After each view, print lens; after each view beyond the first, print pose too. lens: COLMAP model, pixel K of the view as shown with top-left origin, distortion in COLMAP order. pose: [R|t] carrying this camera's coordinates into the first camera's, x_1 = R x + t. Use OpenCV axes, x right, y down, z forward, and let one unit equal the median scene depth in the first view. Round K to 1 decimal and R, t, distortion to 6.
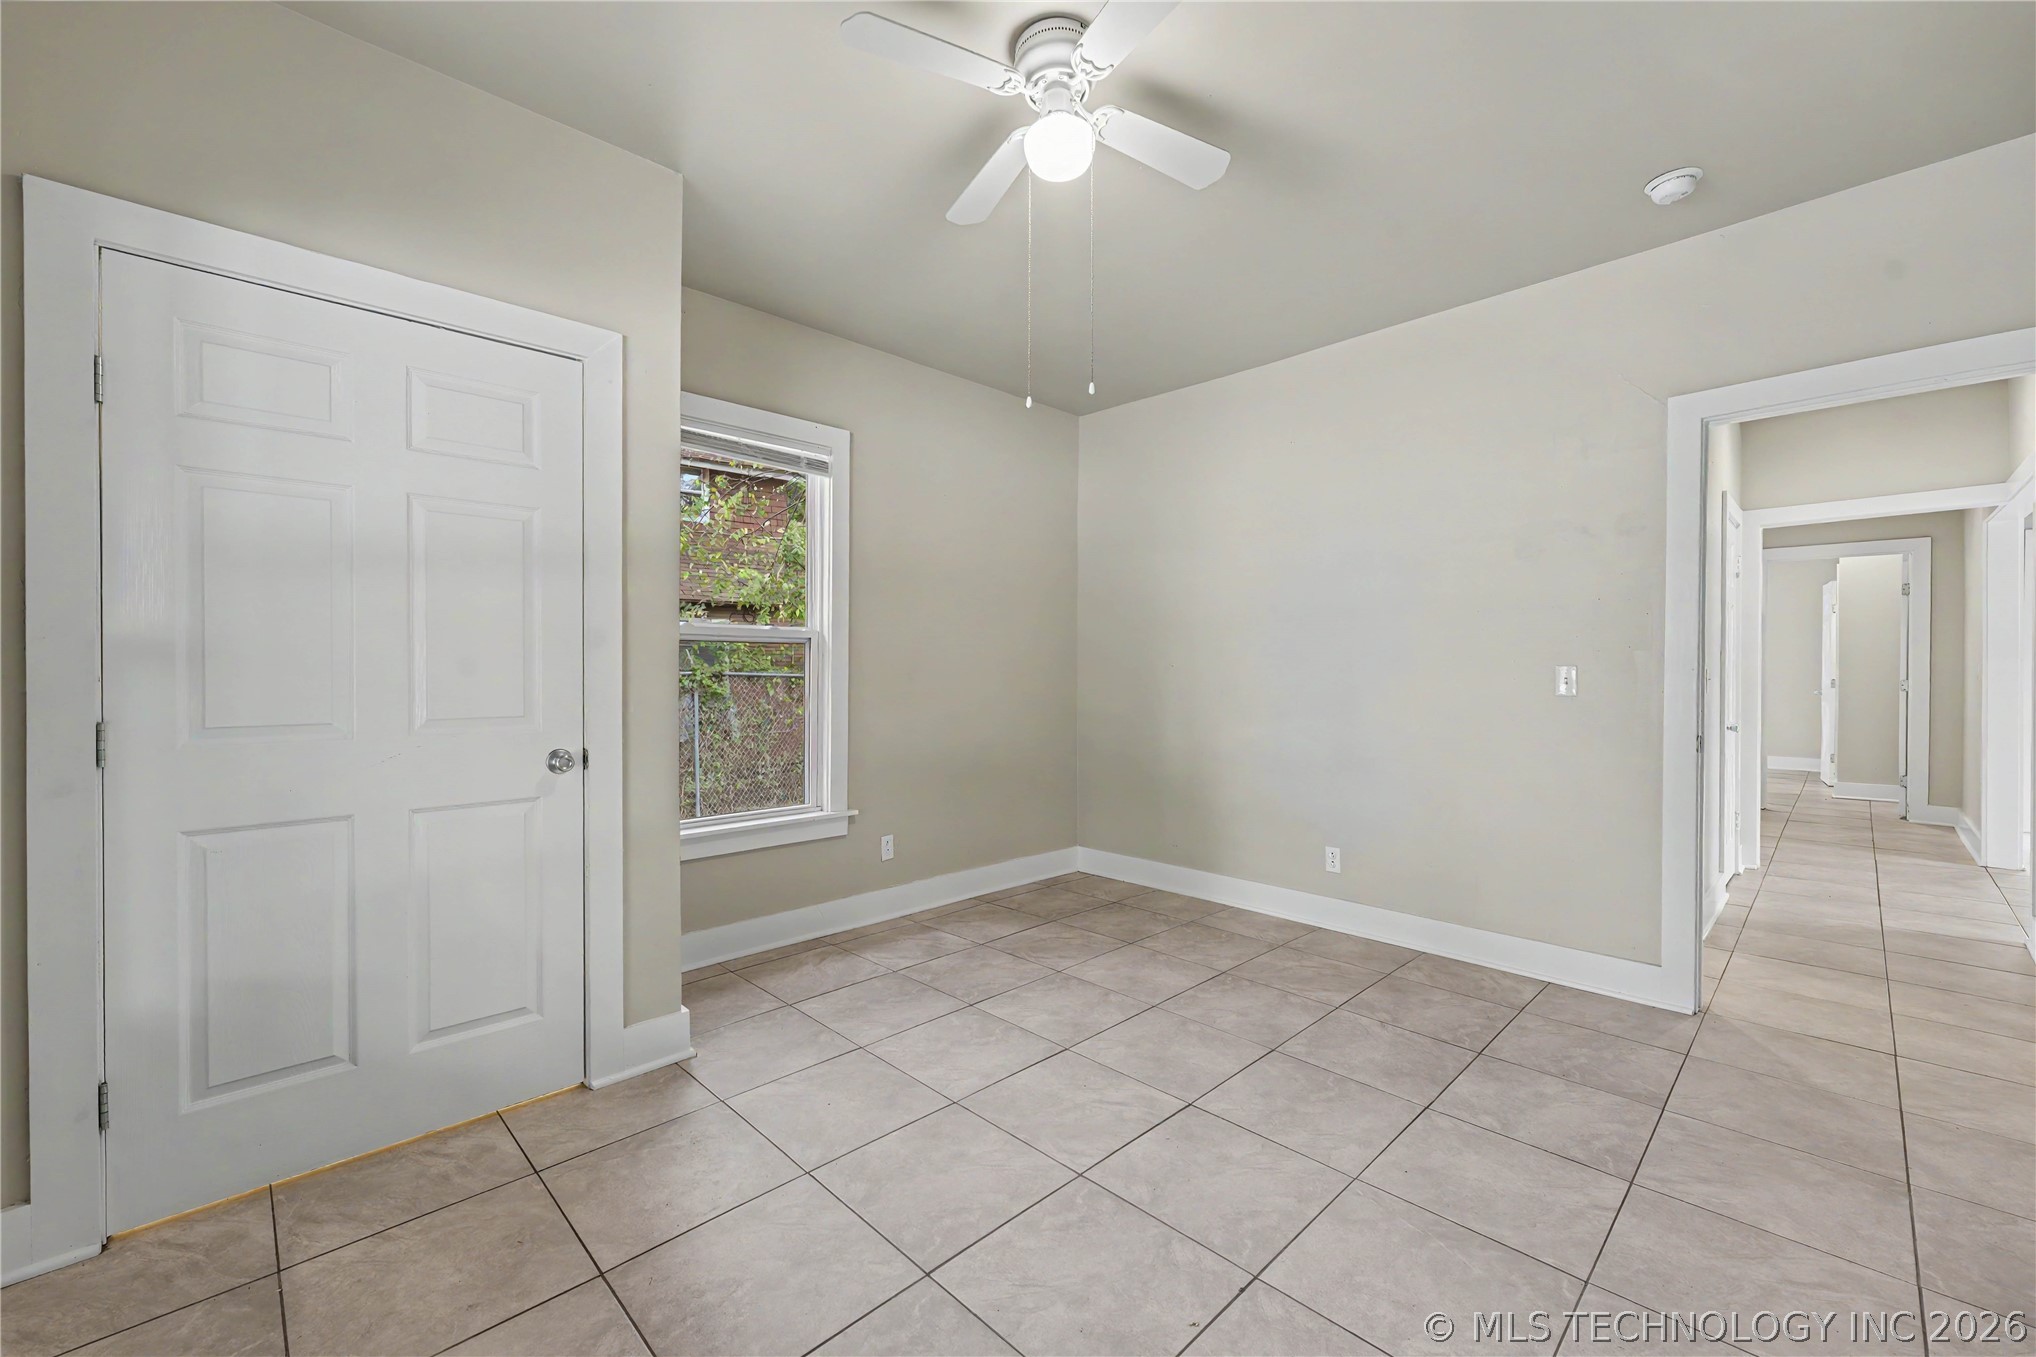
lens RADIAL K [[819.0, 0, 1020.7], [0, 819.0, 670.9], [0, 0, 1]] dist [0.001026, 0.000201]
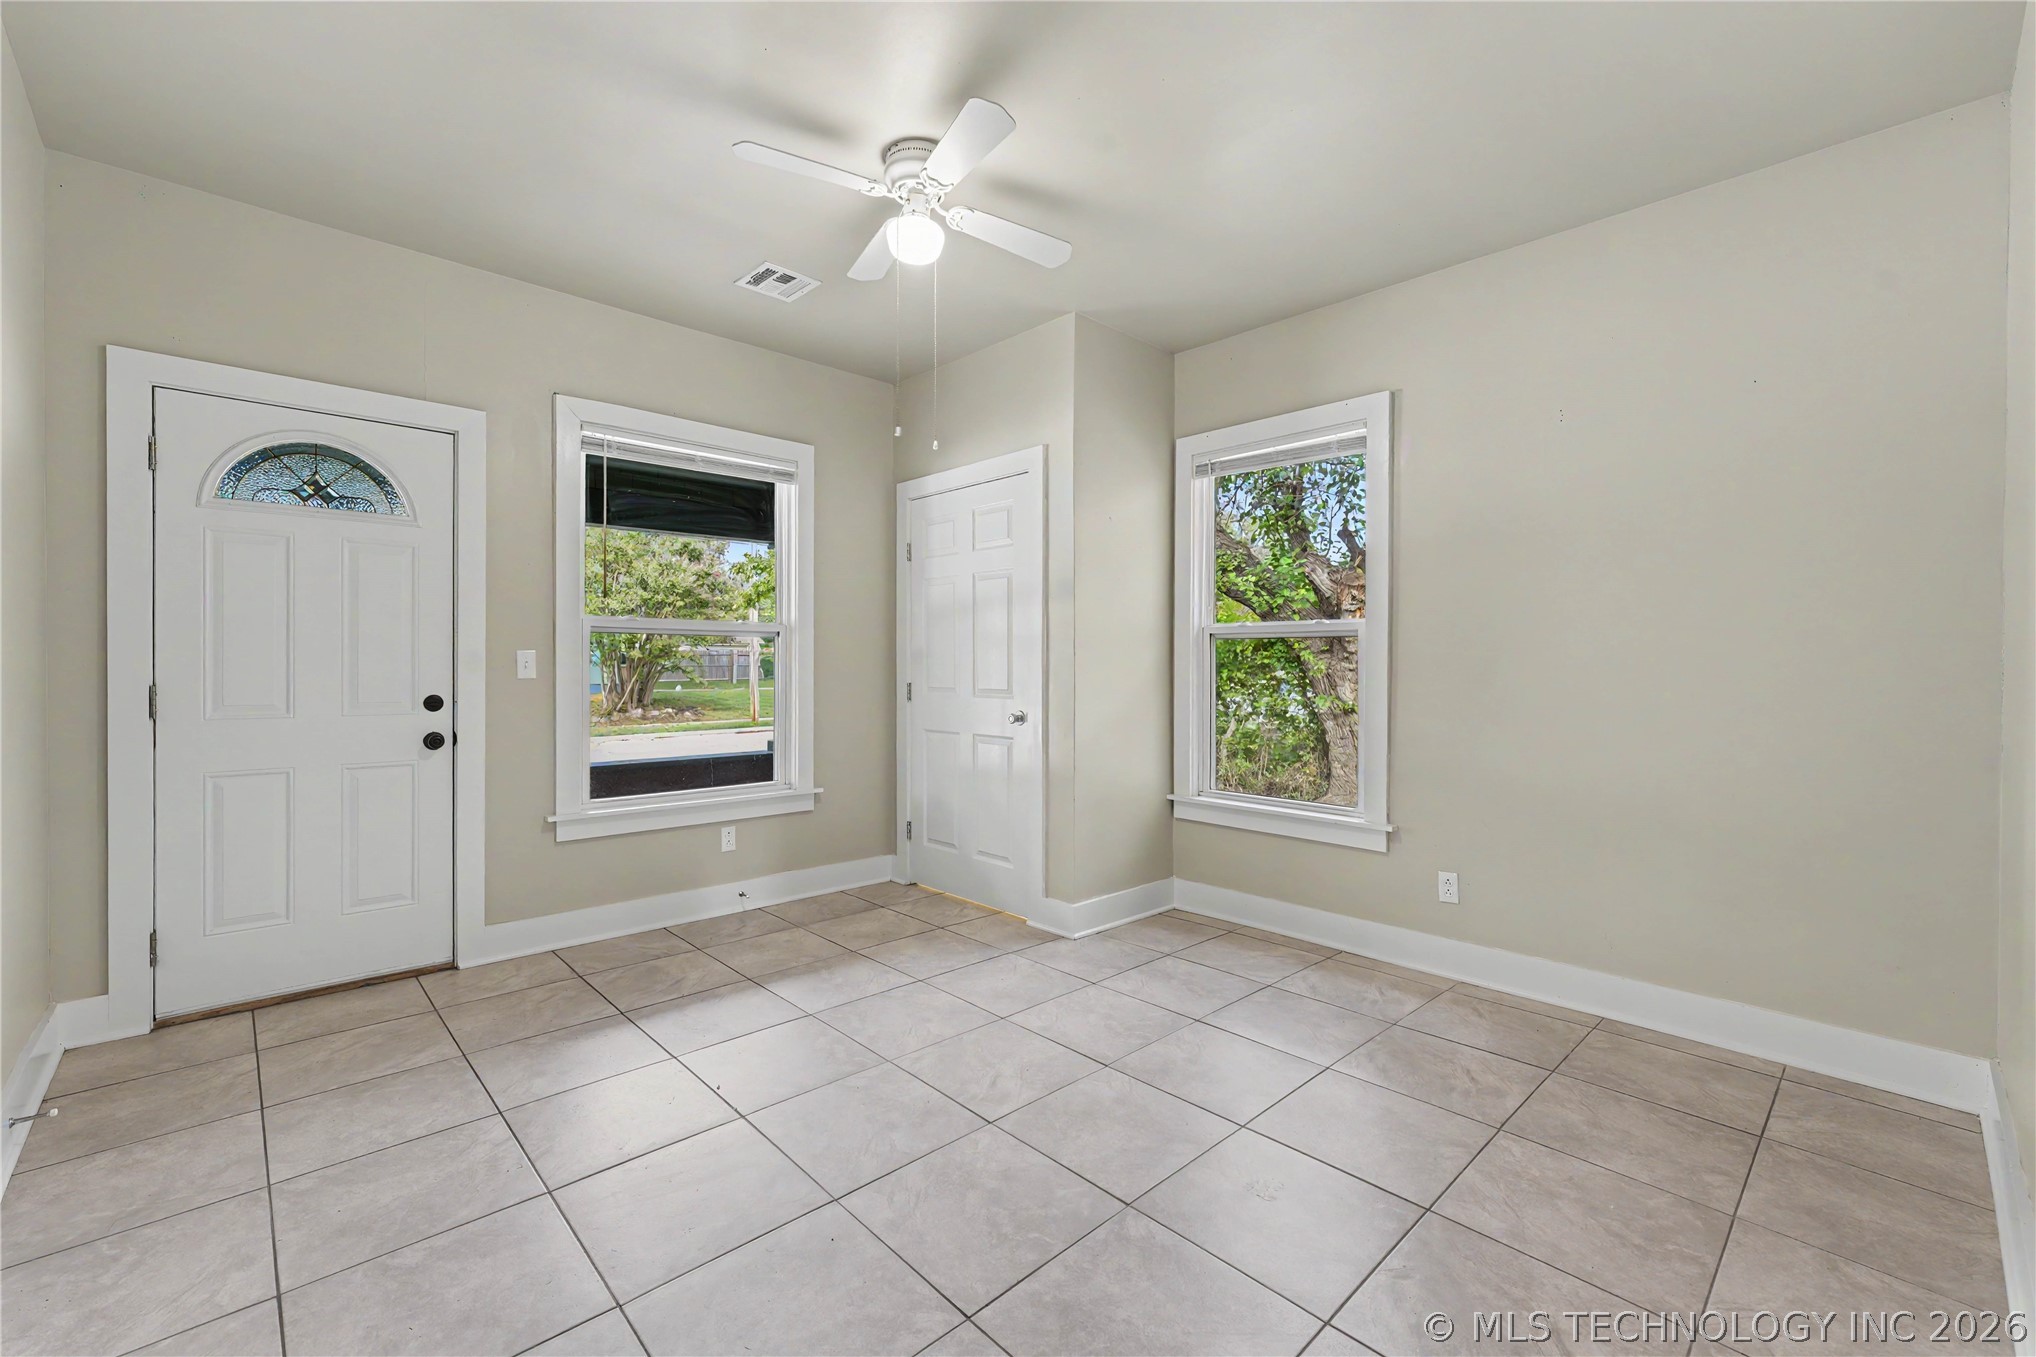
lens RADIAL K [[848.3, 0, 1019.1], [0, 848.3, 673.6], [0, 0, 1]] dist [-0.000429, 0.000027]
pose [[-0.018708, 0.008235, -0.999791, 0.804878], [-0.006487, 0.999944, 0.008357, 0.003996], [0.999804, 0.006642, -0.018654, 0.718132]]
